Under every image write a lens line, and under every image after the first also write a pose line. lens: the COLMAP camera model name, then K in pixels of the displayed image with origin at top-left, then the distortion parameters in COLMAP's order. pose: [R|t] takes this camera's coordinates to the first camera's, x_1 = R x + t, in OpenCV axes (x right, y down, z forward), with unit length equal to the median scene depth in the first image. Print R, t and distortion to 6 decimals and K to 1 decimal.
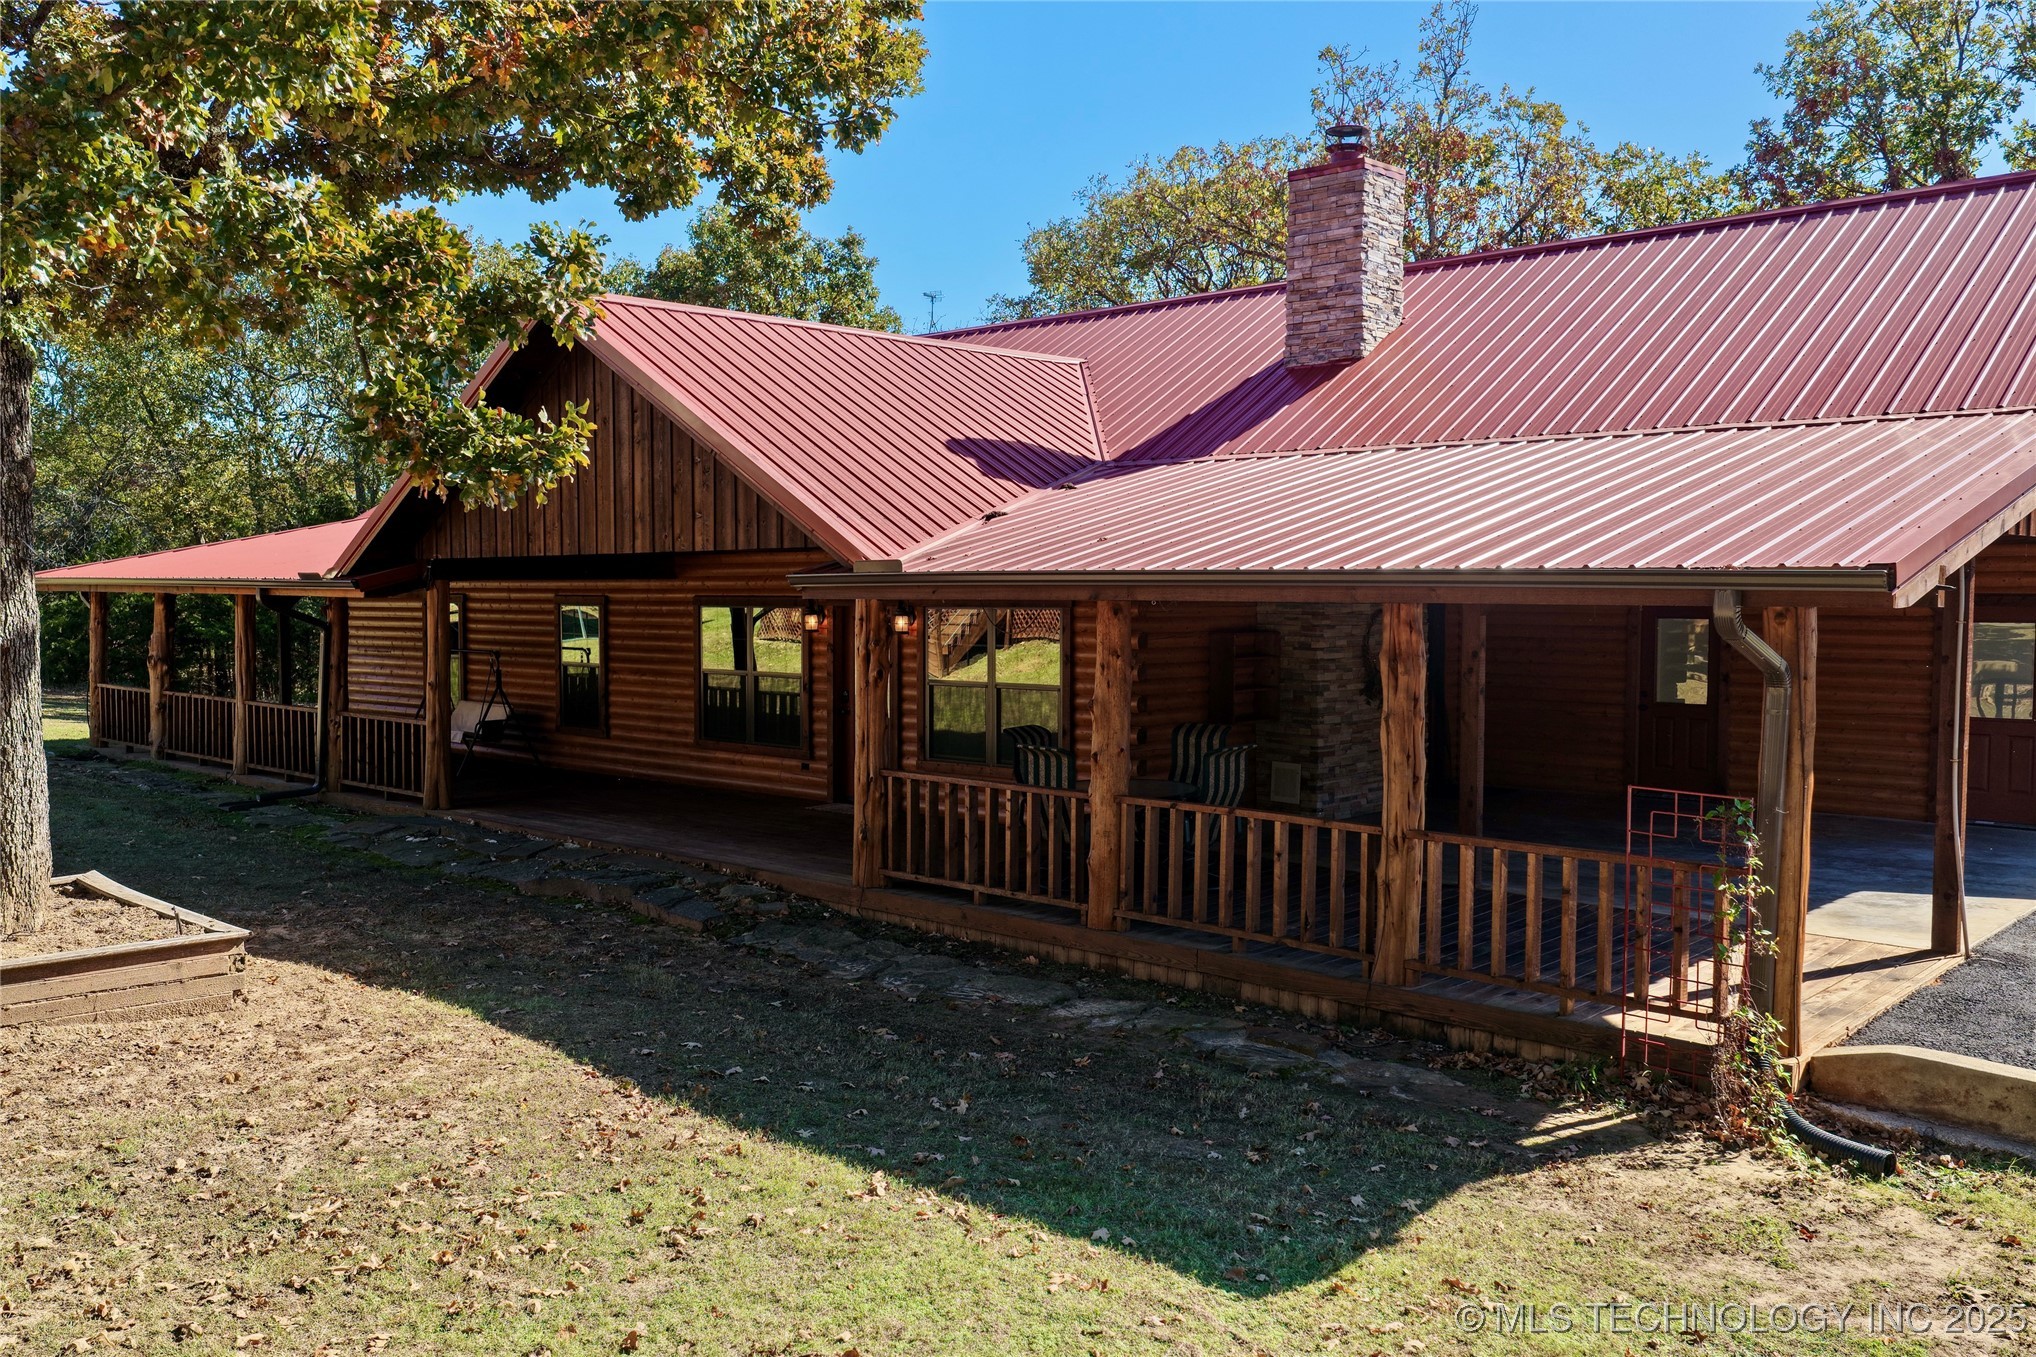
lens RADIAL K [[1714.7, 0, 1050.0], [0, 1714.7, 680.5], [0, 0, 1]] dist [-0.015281, 0.047356]
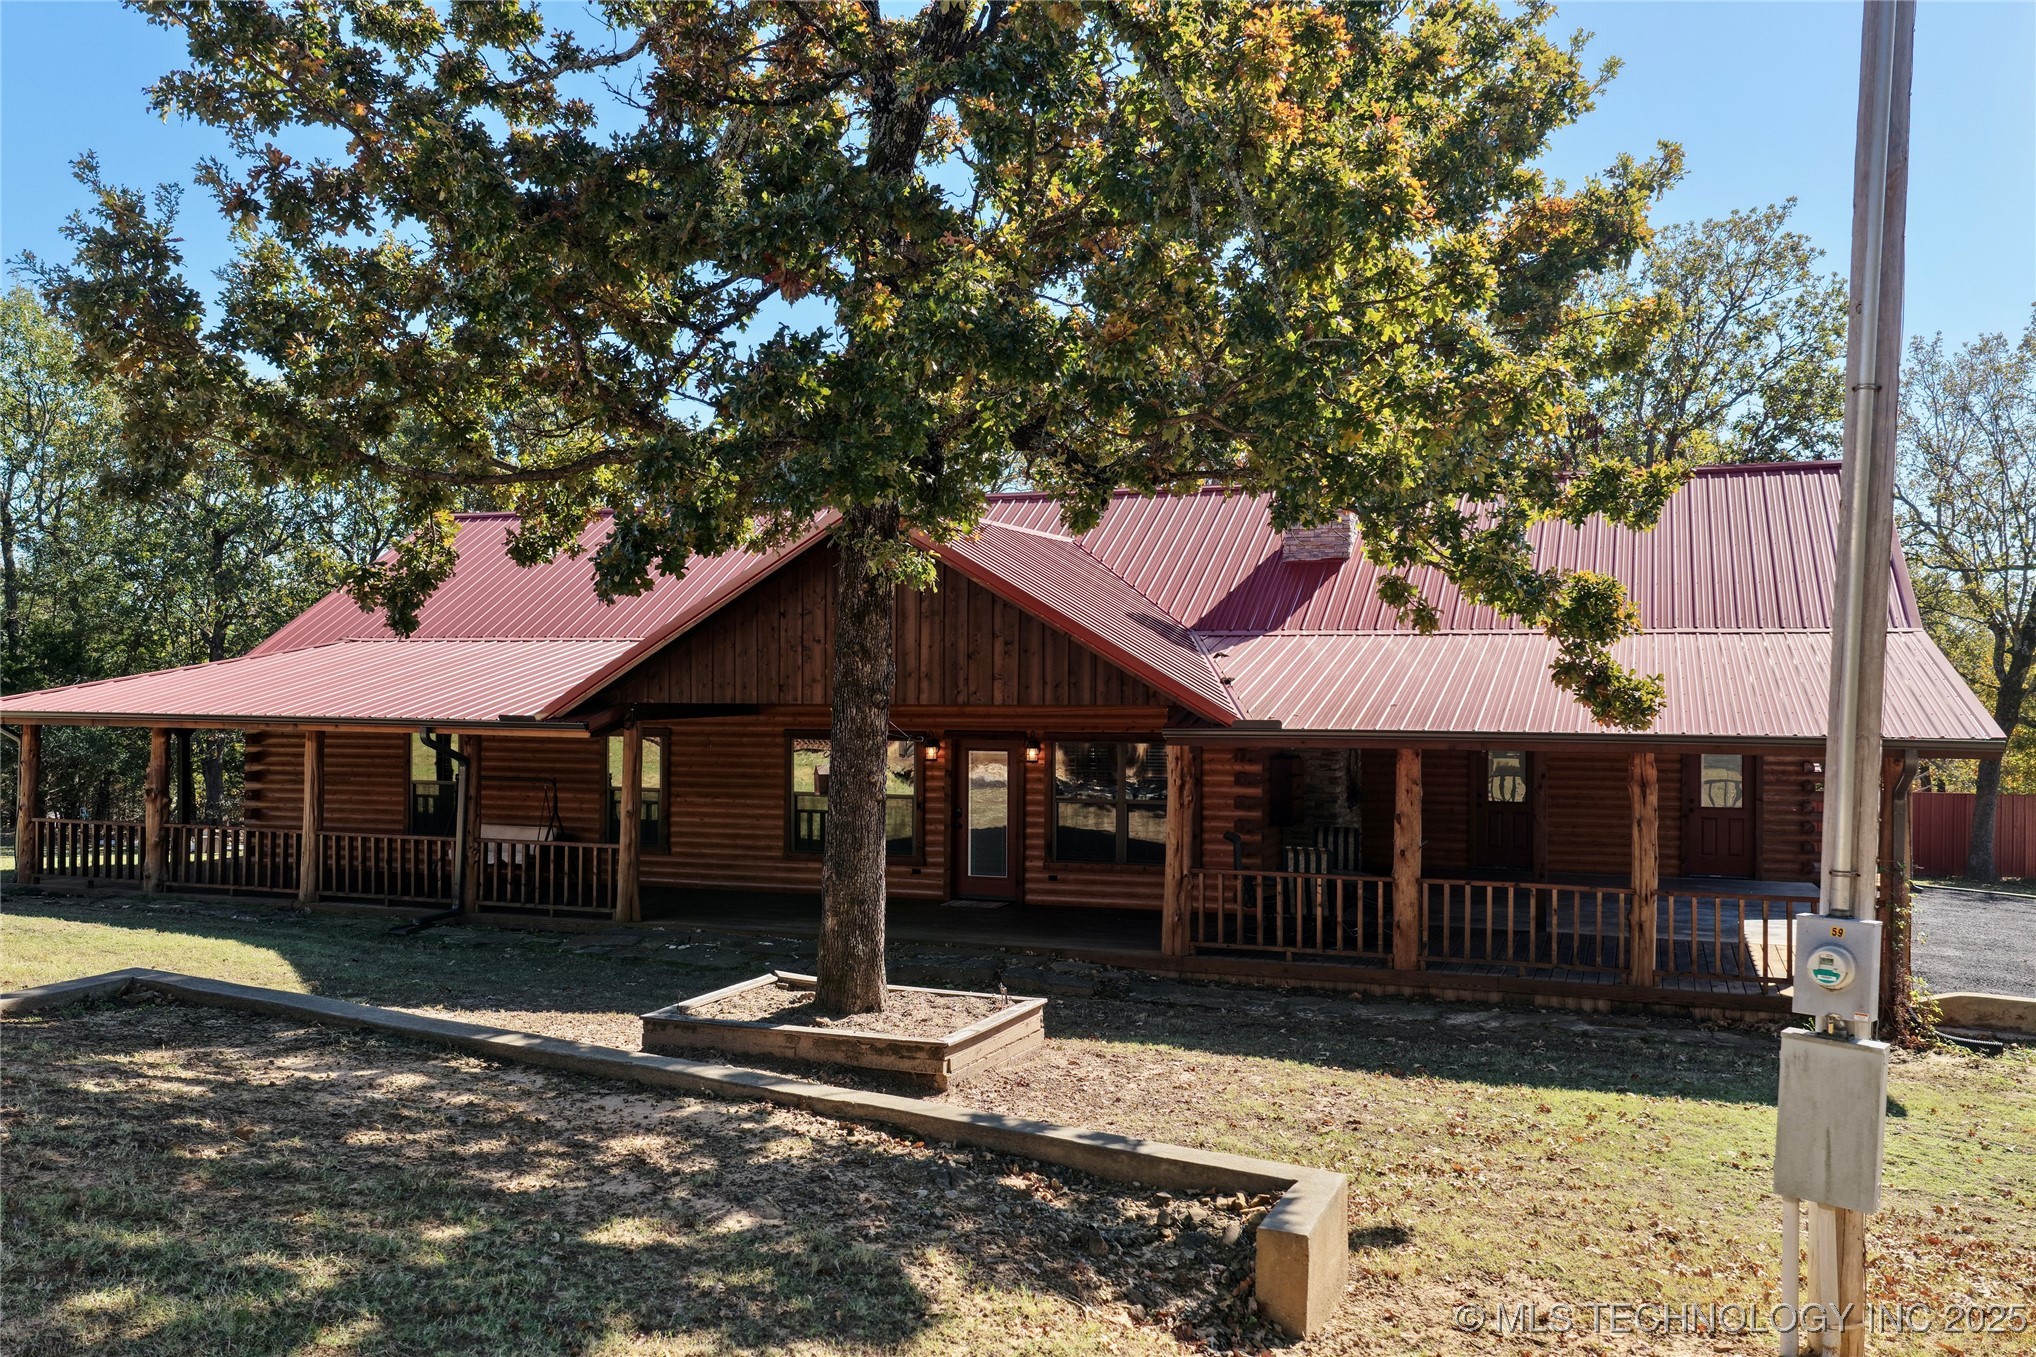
lens RADIAL K [[1714.7, 0, 1050.0], [0, 1714.7, 680.5], [0, 0, 1]] dist [-0.015281, 0.047356]
pose [[0.920045, 0.002294, 0.391805, -0.543242], [0.018328, 0.998636, -0.048885, -0.024255], [-0.391383, 0.052157, 0.918749, -0.160752]]
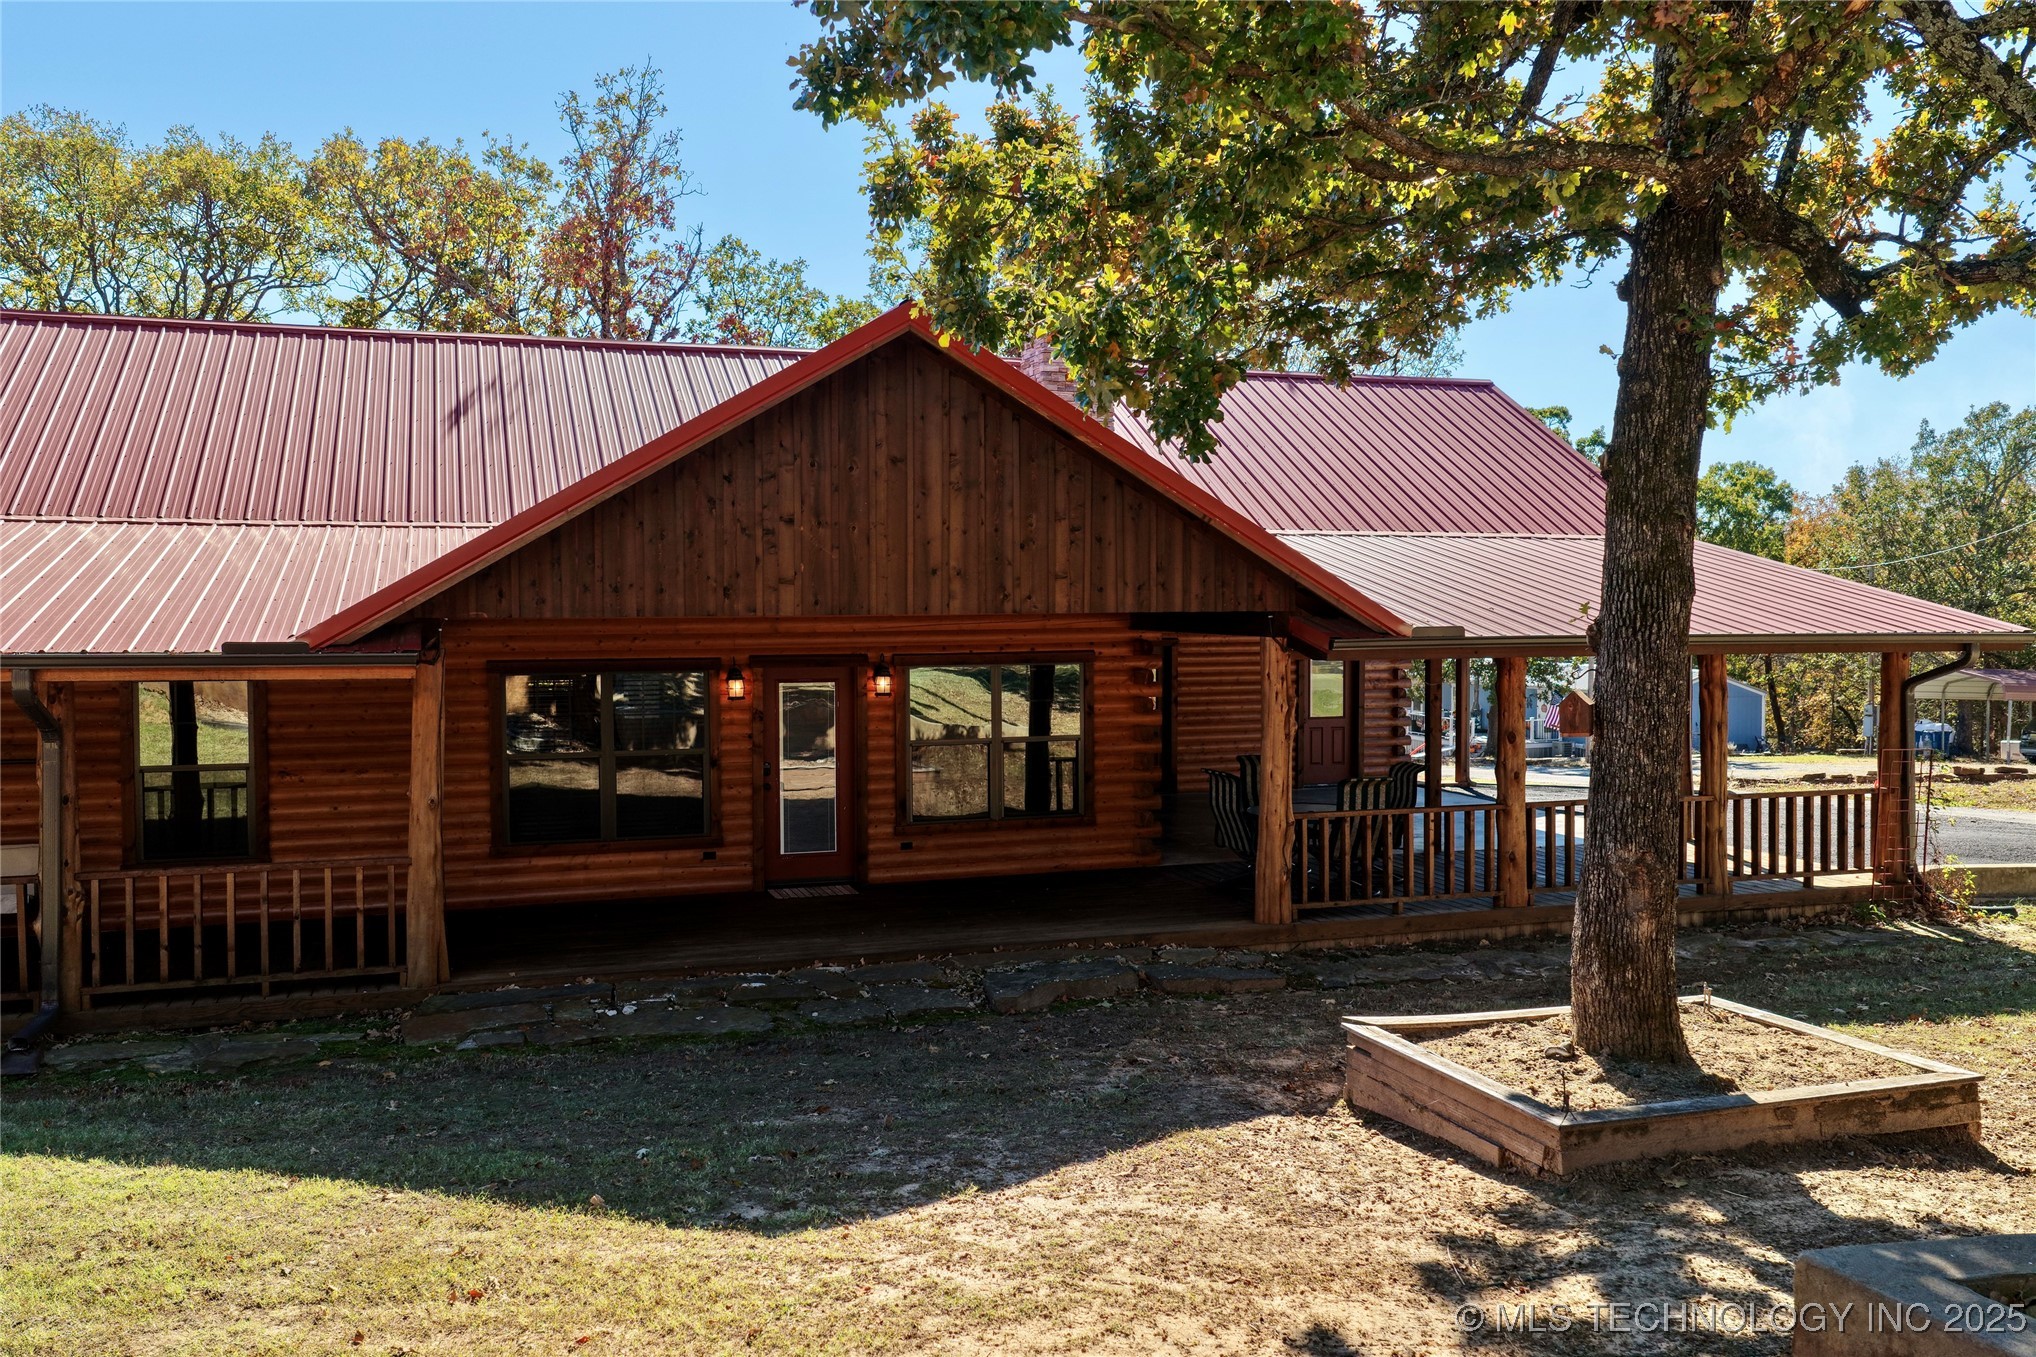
lens RADIAL K [[1704.0, 0, 1026.2], [0, 1704.0, 658.0], [0, 0, 1]] dist [-0.007638, 0.029982]
pose [[0.478901, -0.027427, 0.877440, -0.831736], [0.052826, 0.998601, 0.002382, -0.043543], [-0.876278, 0.045211, 0.479680, 0.457378]]
